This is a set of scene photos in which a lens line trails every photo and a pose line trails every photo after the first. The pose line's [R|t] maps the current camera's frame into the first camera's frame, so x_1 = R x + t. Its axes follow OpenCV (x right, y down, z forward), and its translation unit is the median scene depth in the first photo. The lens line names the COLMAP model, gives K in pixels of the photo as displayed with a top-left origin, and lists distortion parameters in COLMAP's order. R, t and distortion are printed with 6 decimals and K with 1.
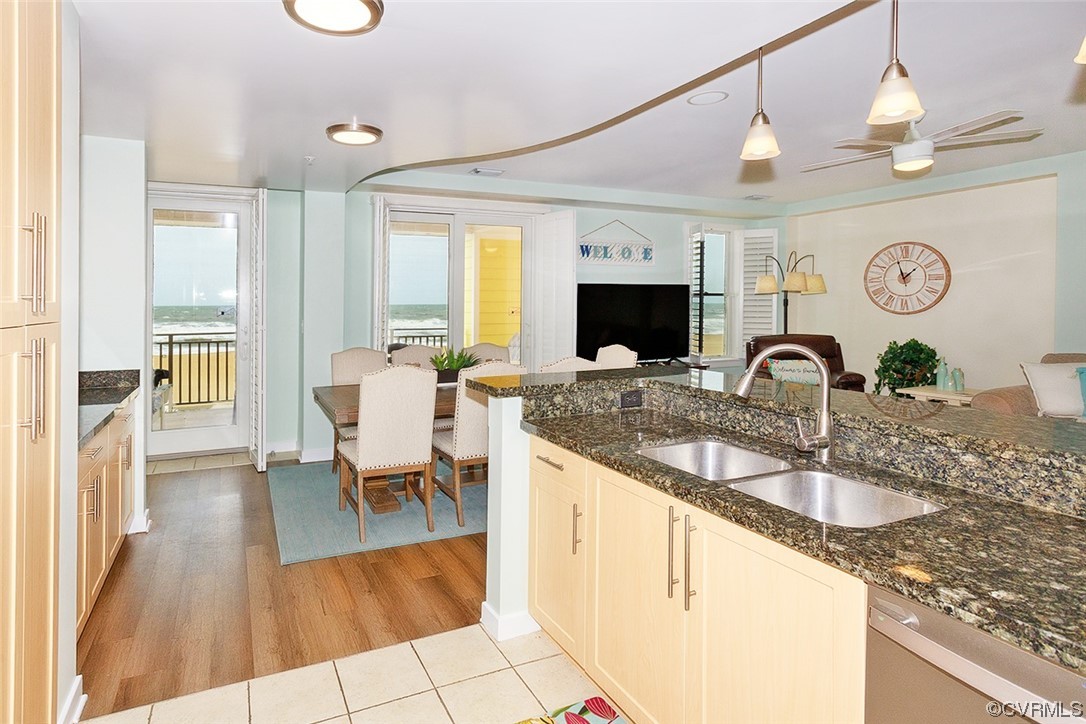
lens RADIAL K [[513.2, 0, 543.4], [0, 513.2, 306.0], [0, 0, 1]] dist [0.001210, 0.000310]
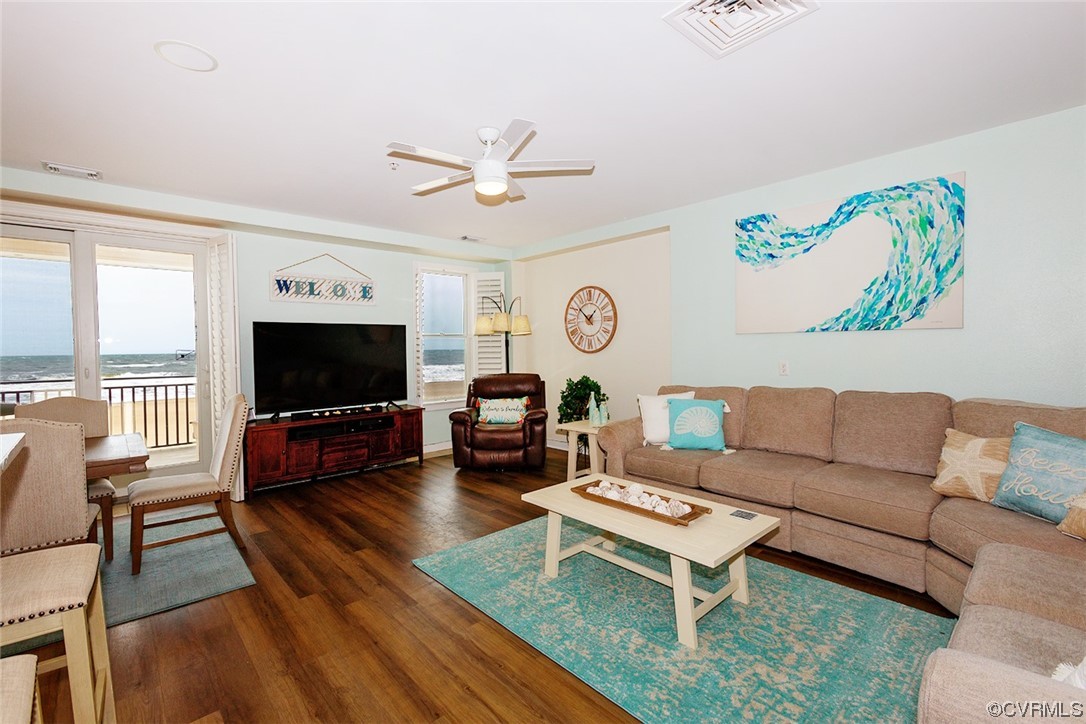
lens RADIAL K [[477.7, 0, 538.6], [0, 477.7, 361.6], [0, 0, 1]] dist [0.003325, 0.000411]
pose [[0.939749, -0.020300, 0.341261, 0.235577], [0.010870, 0.999505, 0.029523, 0.003402], [-0.341691, -0.024034, 0.939505, 0.076927]]
